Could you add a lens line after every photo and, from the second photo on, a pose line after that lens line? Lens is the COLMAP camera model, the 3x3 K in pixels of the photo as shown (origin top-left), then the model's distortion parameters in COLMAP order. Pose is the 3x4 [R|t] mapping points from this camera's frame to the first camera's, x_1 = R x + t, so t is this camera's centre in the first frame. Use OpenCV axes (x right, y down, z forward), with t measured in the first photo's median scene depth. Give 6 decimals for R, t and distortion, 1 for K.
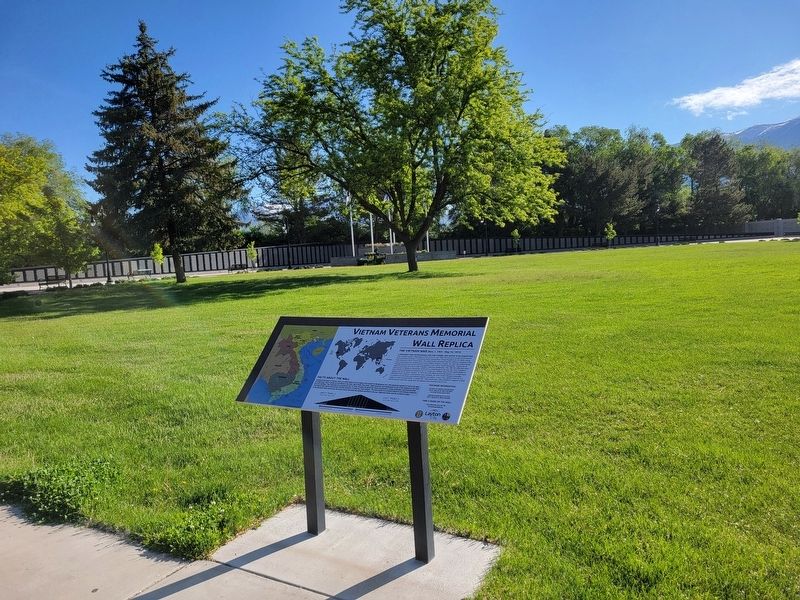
lens RADIAL K [[588.5, 0, 401.0], [0, 588.5, 299.2], [0, 0, 1]] dist [0.033252, -0.002718]
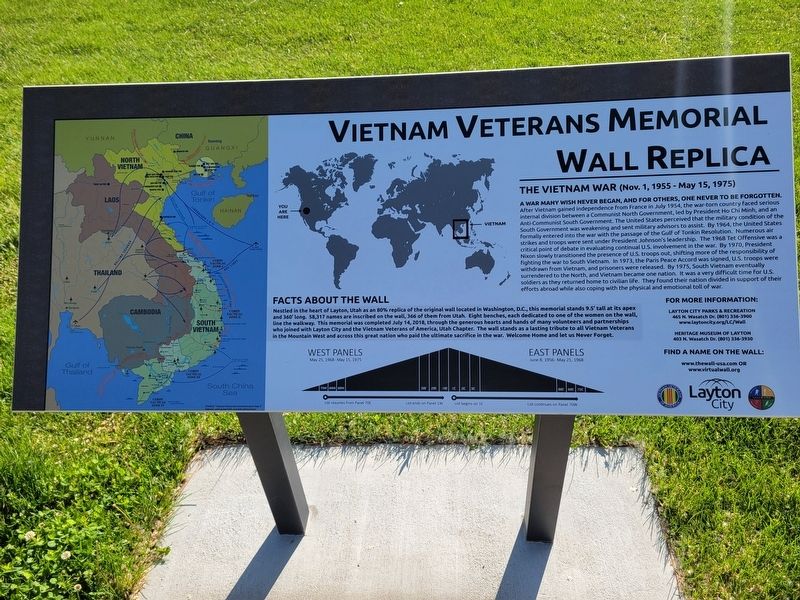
lens RADIAL K [[588.5, 0, 398.3], [0, 588.5, 304.2], [0, 0, 1]] dist [0.033252, -0.002718]
pose [[0.896774, -0.292117, 0.332362, -0.191545], [0.048420, 0.811391, 0.582495, -0.058426], [-0.439832, -0.506273, 0.741778, 0.727943]]
